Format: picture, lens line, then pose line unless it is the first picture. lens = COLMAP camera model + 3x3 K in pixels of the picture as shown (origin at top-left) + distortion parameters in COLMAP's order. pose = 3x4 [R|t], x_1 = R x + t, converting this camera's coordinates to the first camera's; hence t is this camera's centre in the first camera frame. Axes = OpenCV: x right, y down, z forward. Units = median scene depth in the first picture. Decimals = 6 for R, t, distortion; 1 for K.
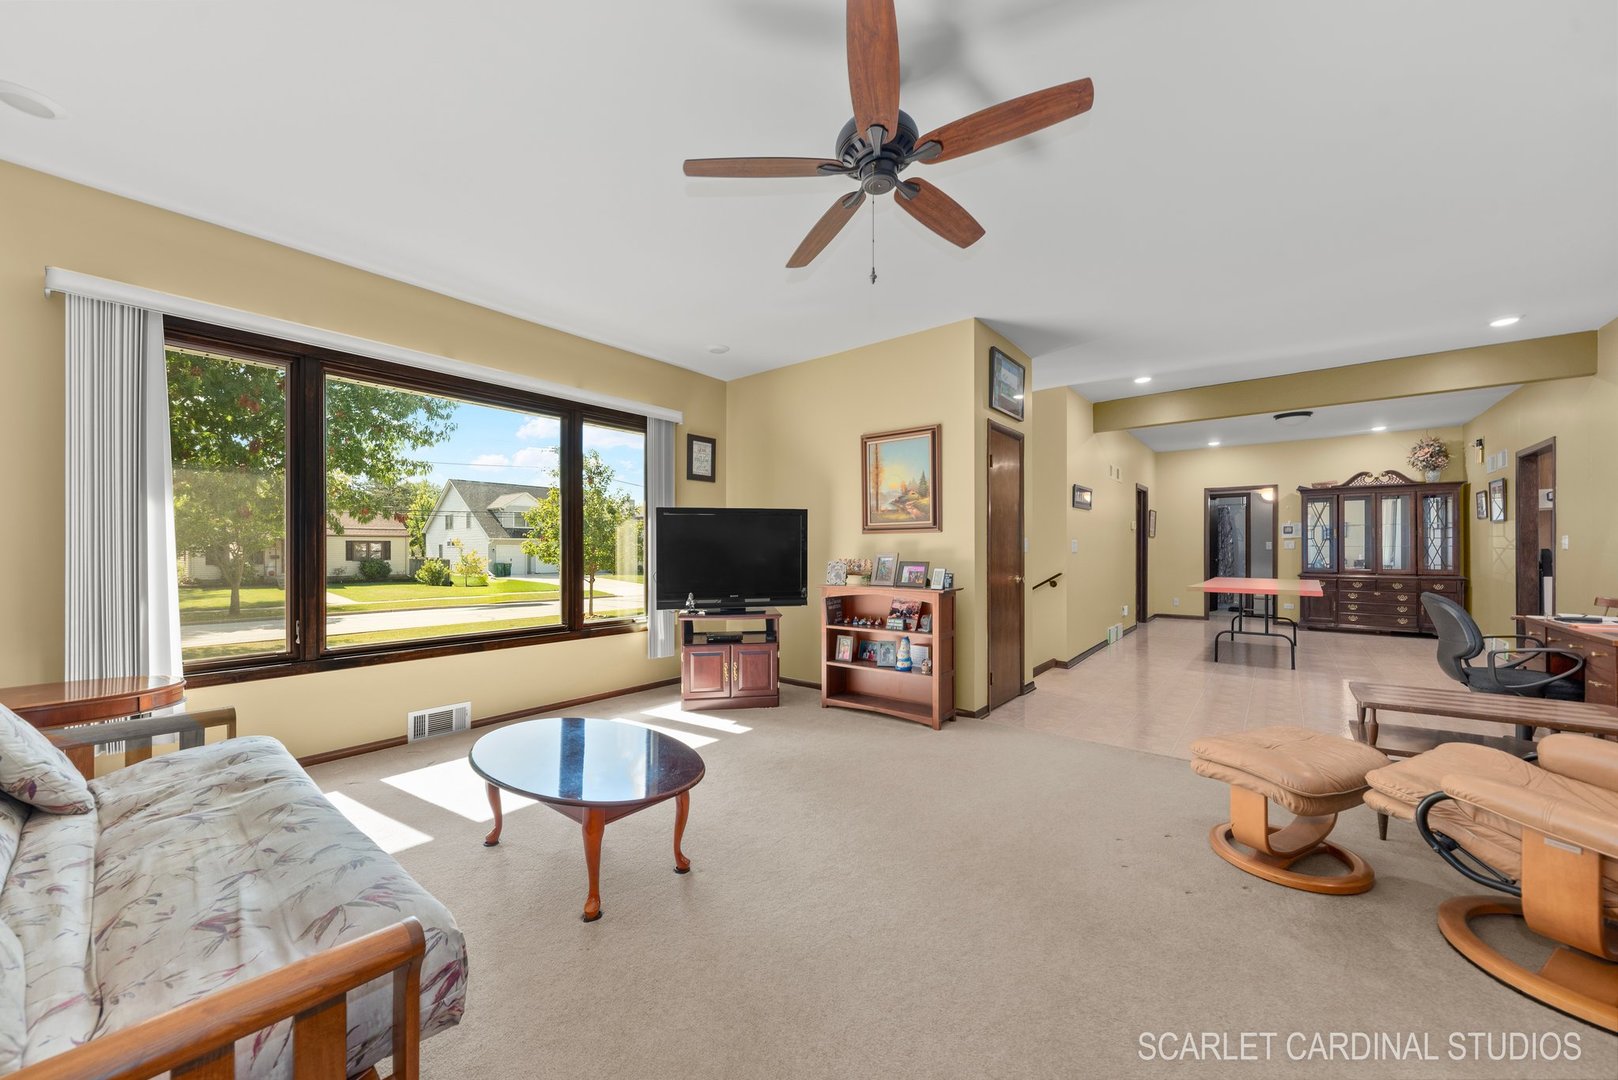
lens RADIAL K [[583.1, 0, 815.7], [0, 583.1, 546.5], [0, 0, 1]] dist [0.002004, -0.000175]
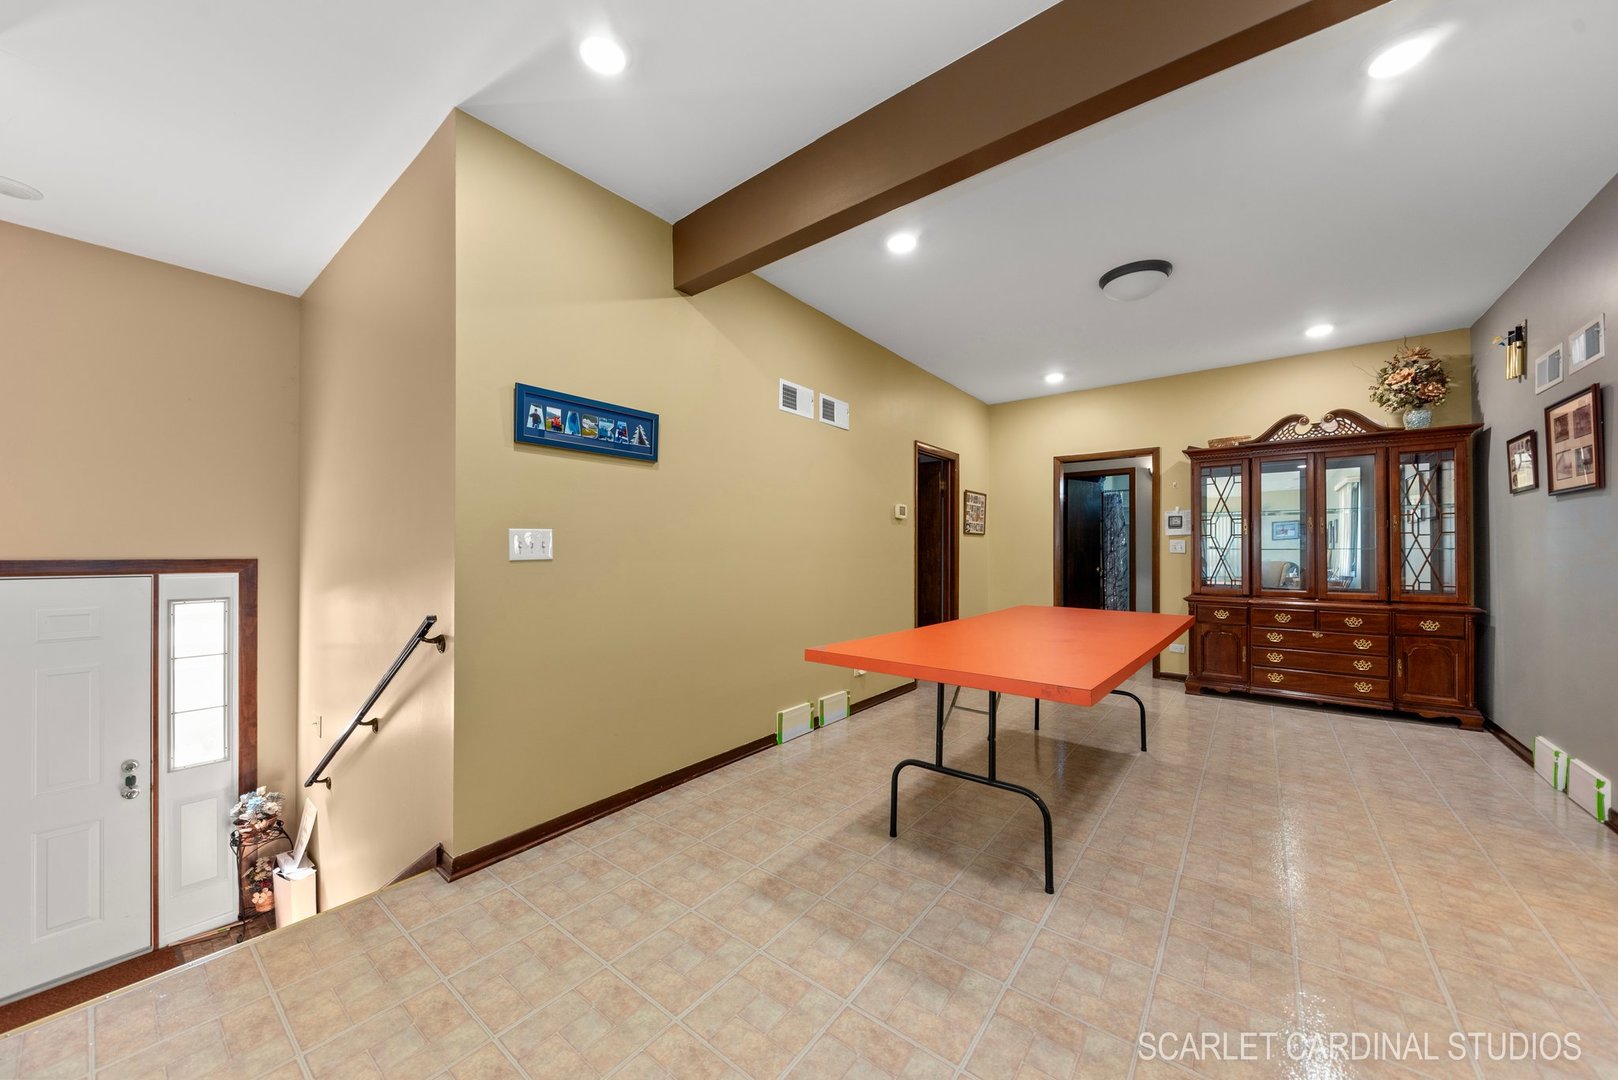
lens RADIAL K [[583.1, 0, 796.4], [0, 583.1, 547.3], [0, 0, 1]] dist [0.002004, -0.000175]
pose [[0.999934, 0.002353, 0.011270, 0.452978], [-0.002296, 0.999984, -0.005084, 0.001961], [-0.011282, 0.005058, 0.999924, 0.444119]]
